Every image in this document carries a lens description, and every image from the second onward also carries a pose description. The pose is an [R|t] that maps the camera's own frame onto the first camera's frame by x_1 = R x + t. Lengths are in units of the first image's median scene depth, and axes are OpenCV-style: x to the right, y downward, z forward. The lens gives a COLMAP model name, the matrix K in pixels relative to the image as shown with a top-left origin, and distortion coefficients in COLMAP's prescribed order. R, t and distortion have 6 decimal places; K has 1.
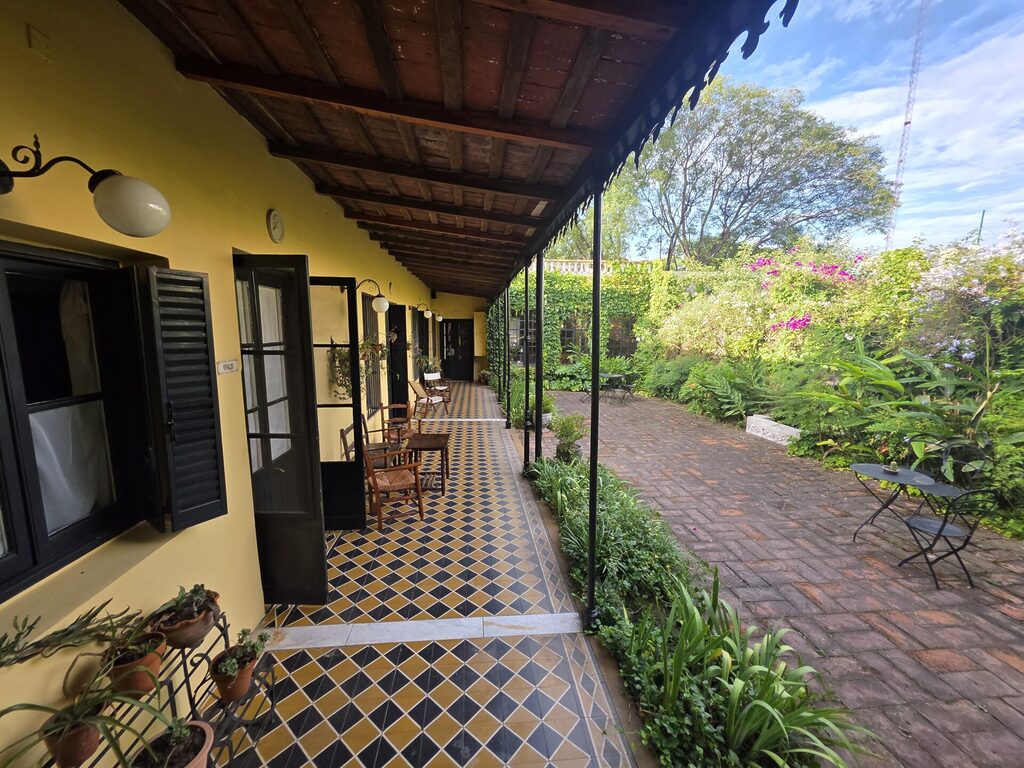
lens RADIAL K [[409.0, 0, 509.2], [0, 409.0, 381.2], [0, 0, 1]] dist [-0.000698, -0.000139]
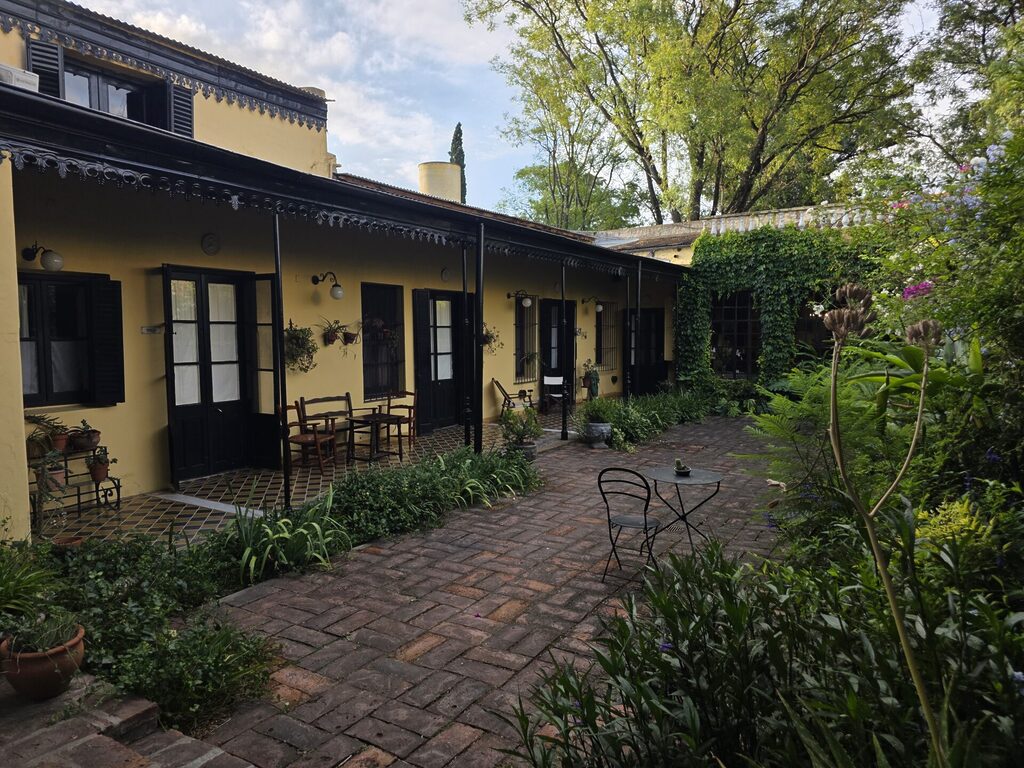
lens RADIAL K [[688.4, 0, 511.8], [0, 688.4, 375.7], [0, 0, 1]] dist [0.089288, -0.083558]
pose [[0.798693, 0.030468, -0.600967, 0.706914], [-0.069398, 0.996717, -0.041699, 0.052772], [0.597724, 0.075010, 0.798185, -0.144957]]
